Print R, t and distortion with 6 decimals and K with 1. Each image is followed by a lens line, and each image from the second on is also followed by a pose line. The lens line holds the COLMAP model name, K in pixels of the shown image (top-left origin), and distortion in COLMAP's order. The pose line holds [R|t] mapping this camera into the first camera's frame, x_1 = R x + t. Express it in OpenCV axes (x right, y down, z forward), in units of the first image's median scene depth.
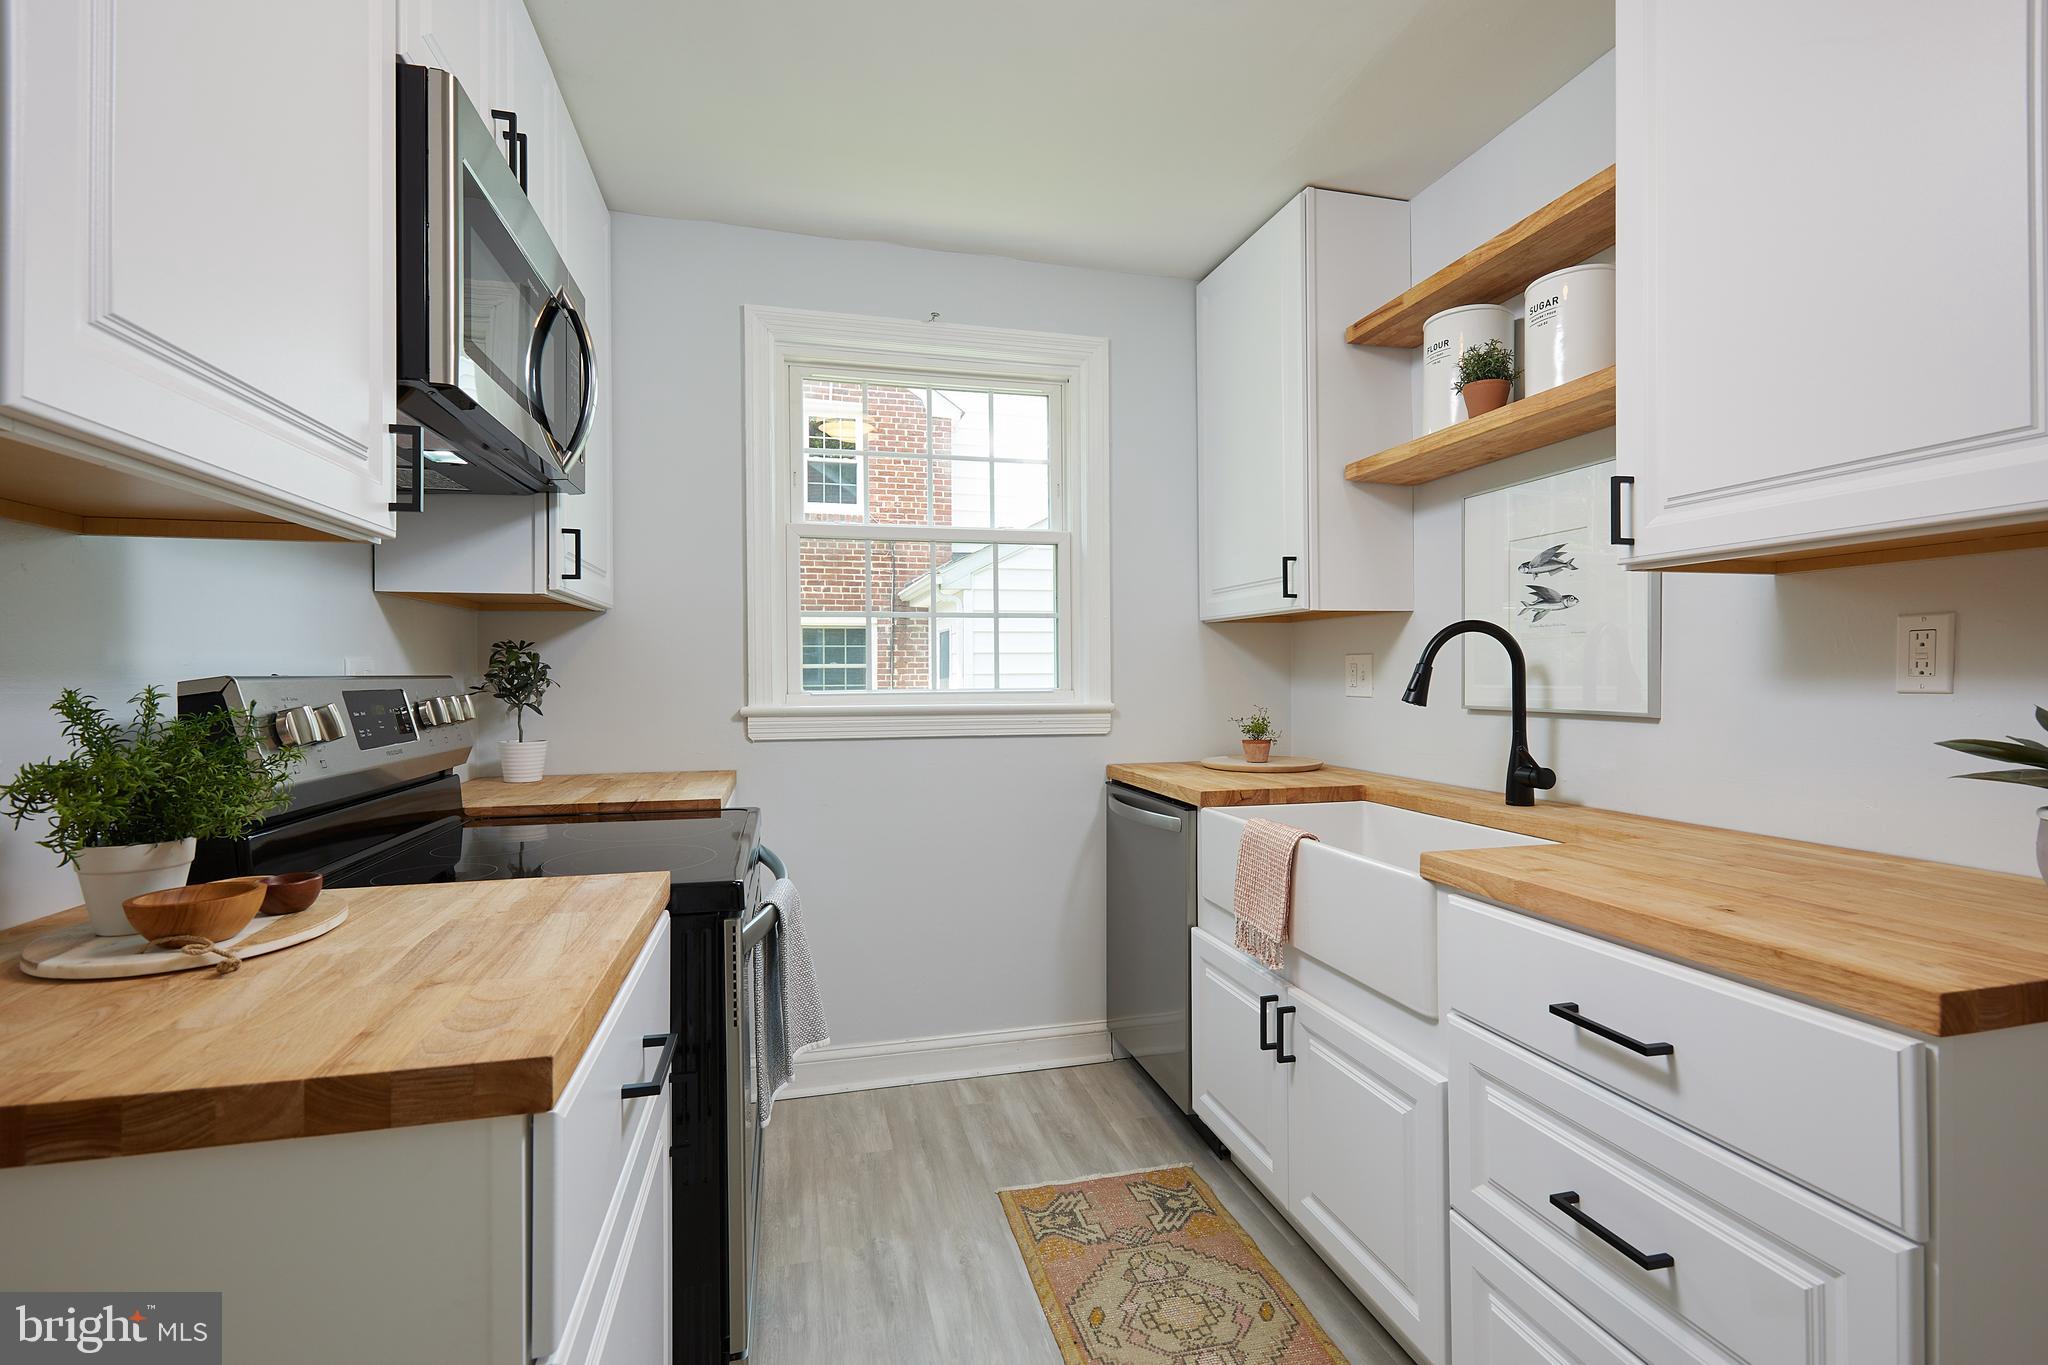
lens RADIAL K [[939.4, 0, 1028.8], [0, 939.4, 678.8], [0, 0, 1]] dist [0.005126, -0.000010]
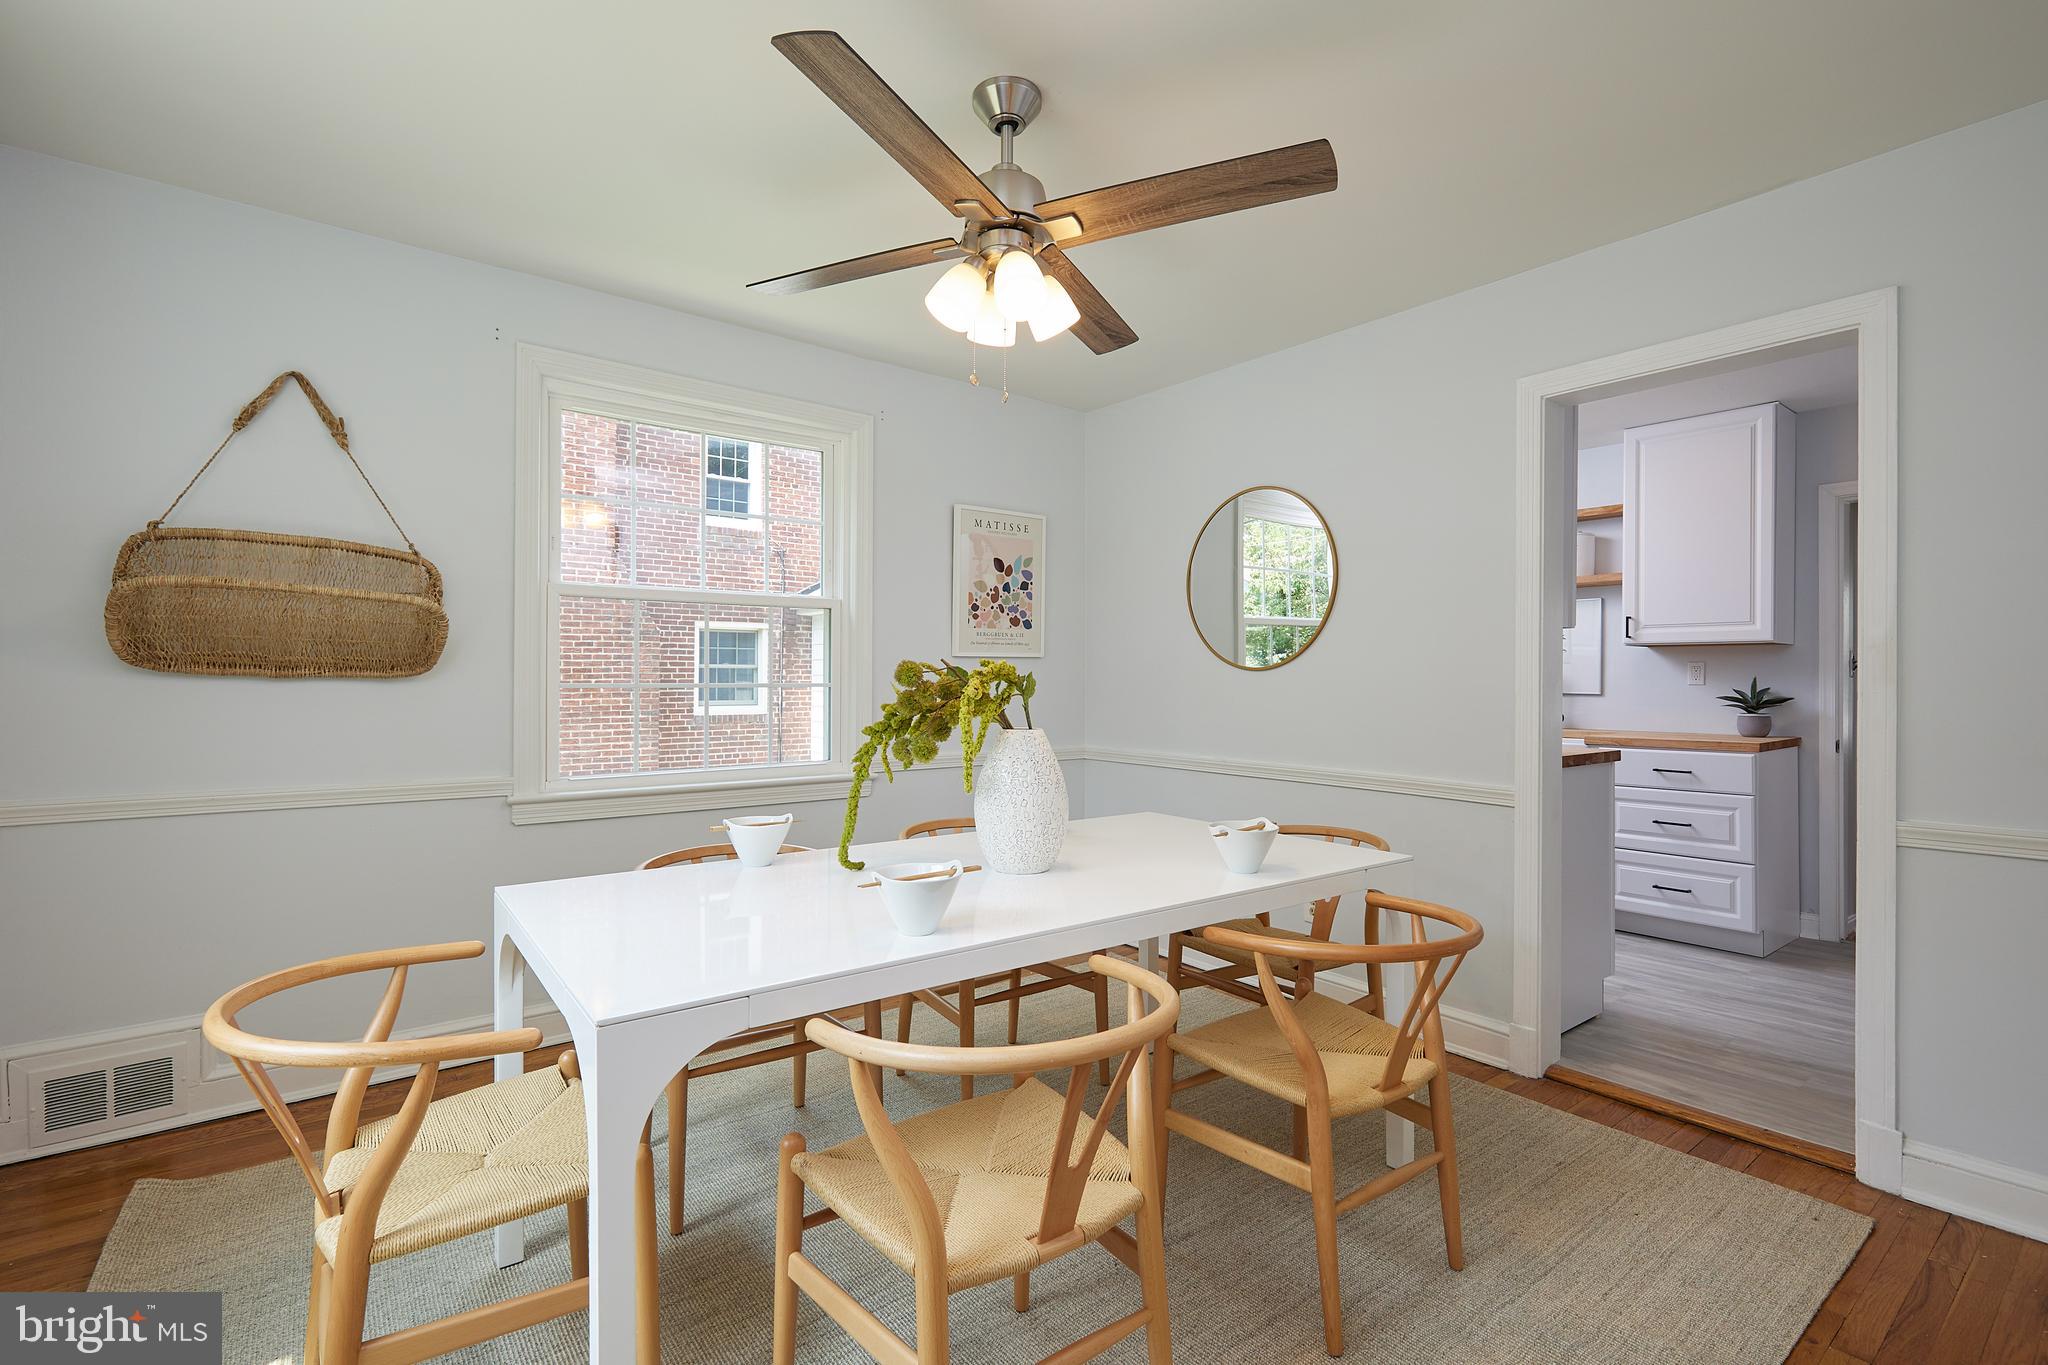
lens RADIAL K [[939.4, 0, 1025.0], [0, 939.4, 681.4], [0, 0, 1]] dist [0.005126, -0.000010]
pose [[0.913927, 0.006354, 0.405828, -0.333823], [-0.006622, 0.999978, -0.000742, 0.002371], [-0.405824, -0.002009, 0.913949, -0.142846]]
